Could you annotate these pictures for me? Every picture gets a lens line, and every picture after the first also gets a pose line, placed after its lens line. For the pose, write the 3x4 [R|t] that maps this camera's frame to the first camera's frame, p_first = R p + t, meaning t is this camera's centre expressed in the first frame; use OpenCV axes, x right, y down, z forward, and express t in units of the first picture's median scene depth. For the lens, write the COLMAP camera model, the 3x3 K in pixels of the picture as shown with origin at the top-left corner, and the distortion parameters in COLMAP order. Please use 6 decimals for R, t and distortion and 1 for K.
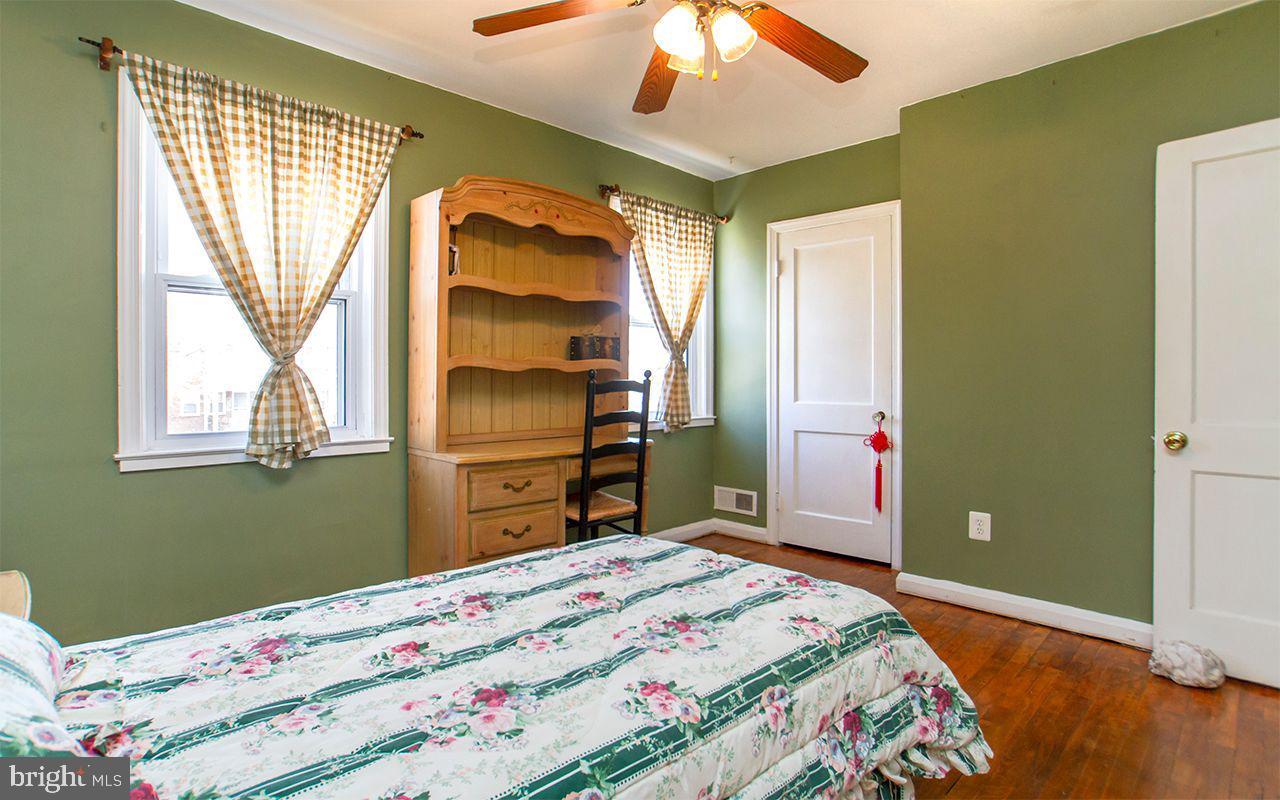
lens RADIAL K [[616.5, 0, 604.2], [0, 616.5, 383.0], [0, 0, 1]] dist [-0.036163, -0.000469]
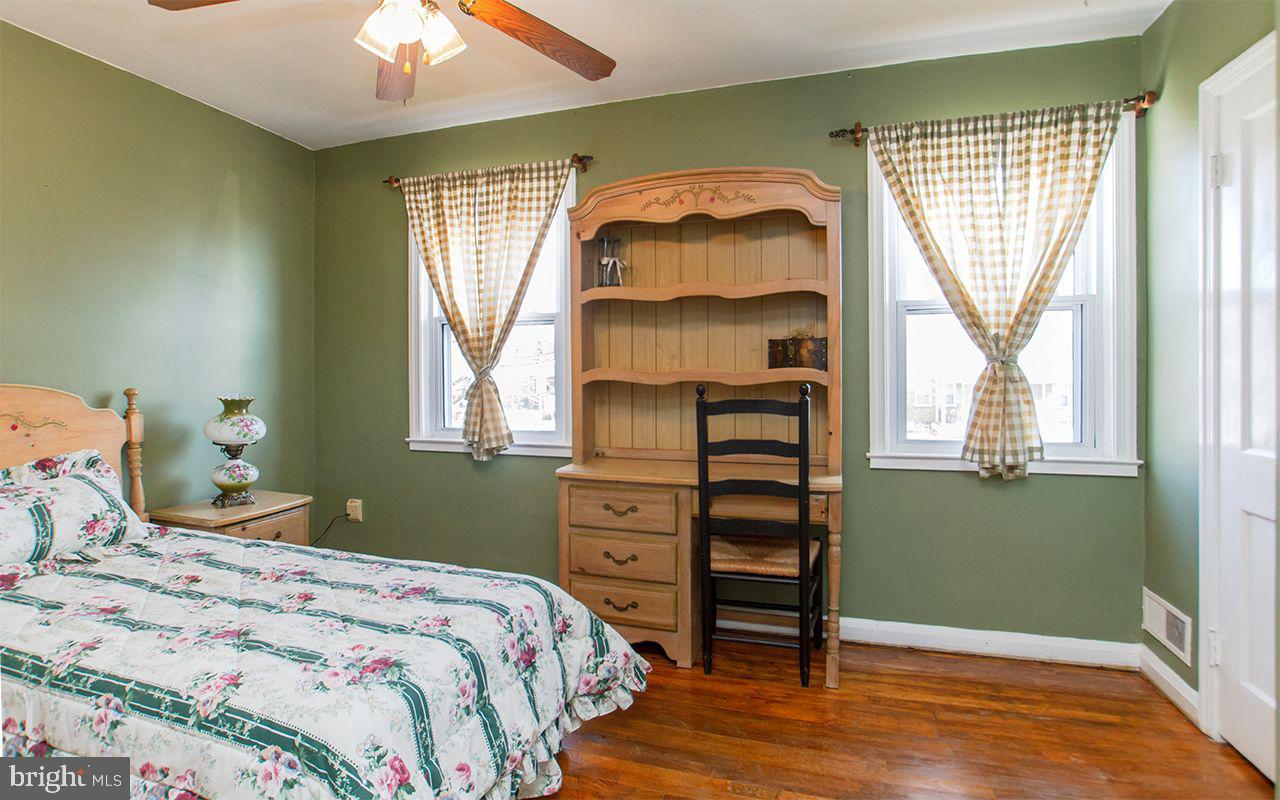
lens RADIAL K [[661.3, 0, 641.1], [0, 661.3, 383.6], [0, 0, 1]] dist [-0.074020, 0.034841]
pose [[0.499059, 0.014555, -0.866446, 0.772012], [-0.002299, 0.999878, 0.015472, -0.040447], [0.866565, -0.005730, 0.499031, 0.553451]]
